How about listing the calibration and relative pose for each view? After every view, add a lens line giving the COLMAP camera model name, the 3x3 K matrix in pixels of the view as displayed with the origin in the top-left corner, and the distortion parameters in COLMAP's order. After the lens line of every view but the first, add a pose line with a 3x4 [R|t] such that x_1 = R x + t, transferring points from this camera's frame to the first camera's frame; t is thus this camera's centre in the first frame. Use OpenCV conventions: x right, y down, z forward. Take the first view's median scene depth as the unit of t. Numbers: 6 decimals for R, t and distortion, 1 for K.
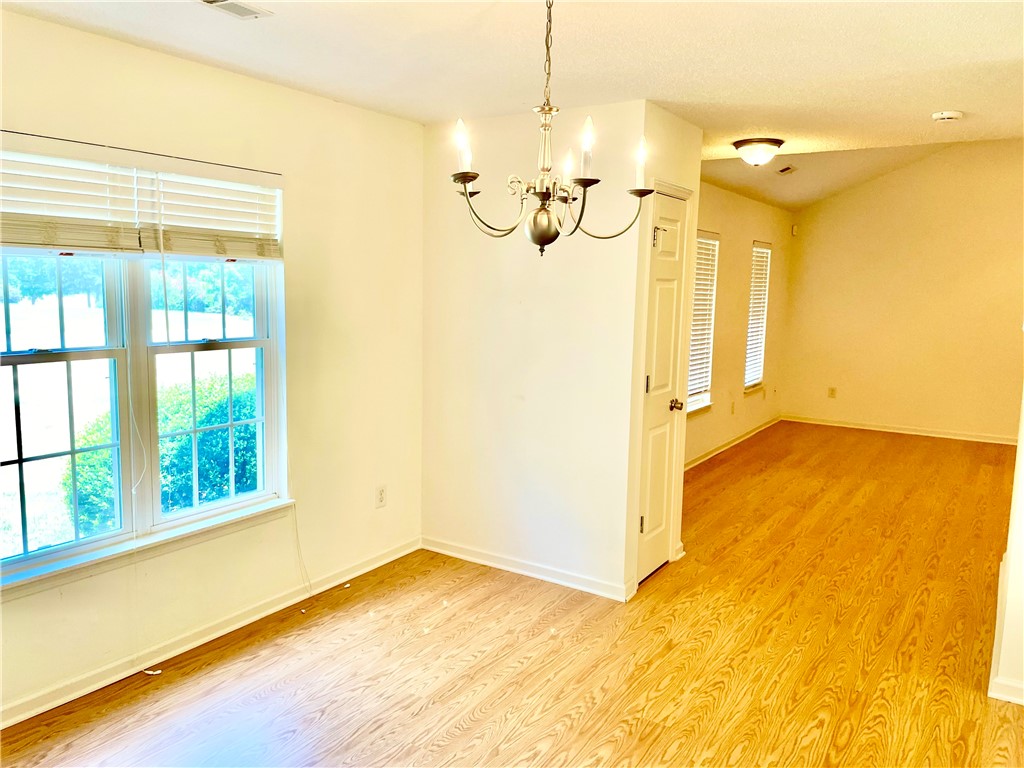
lens RADIAL K [[789.5, 0, 509.0], [0, 789.5, 389.2], [0, 0, 1]] dist [0.074894, -0.091861]
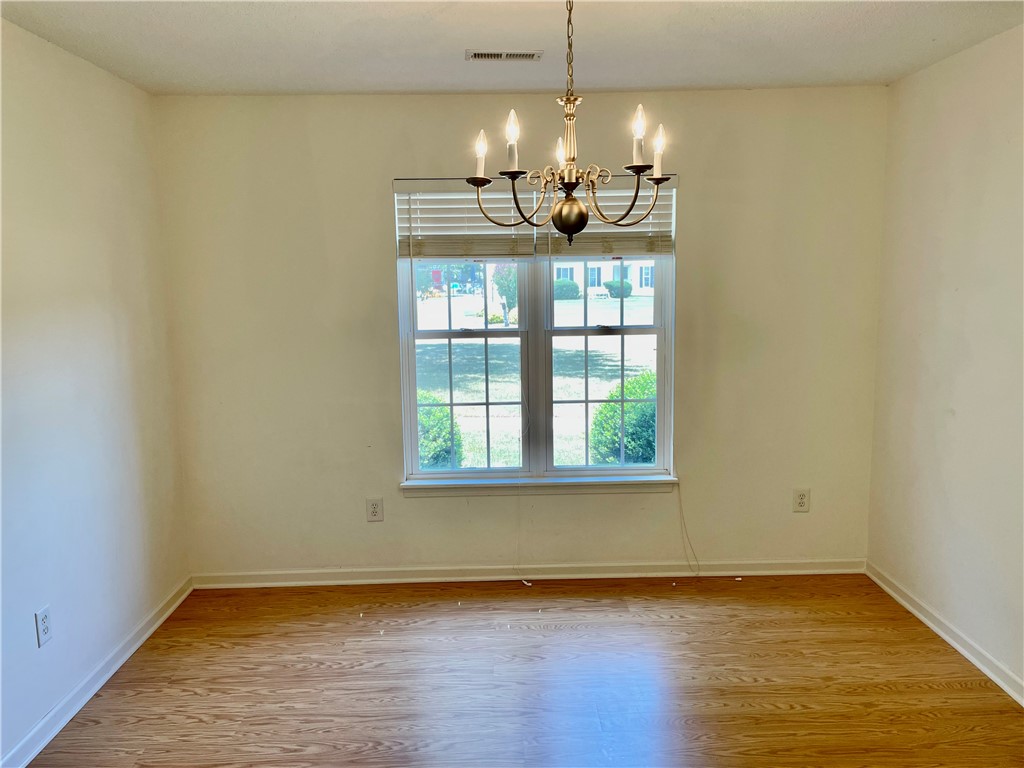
lens RADIAL K [[789.5, 0, 512.1], [0, 789.5, 376.3], [0, 0, 1]] dist [0.074894, -0.091861]
pose [[0.555815, 0.081095, -0.827341, 0.527943], [-0.087369, 0.995417, 0.038875, -0.021850], [0.826702, 0.050676, 0.560353, 0.237542]]
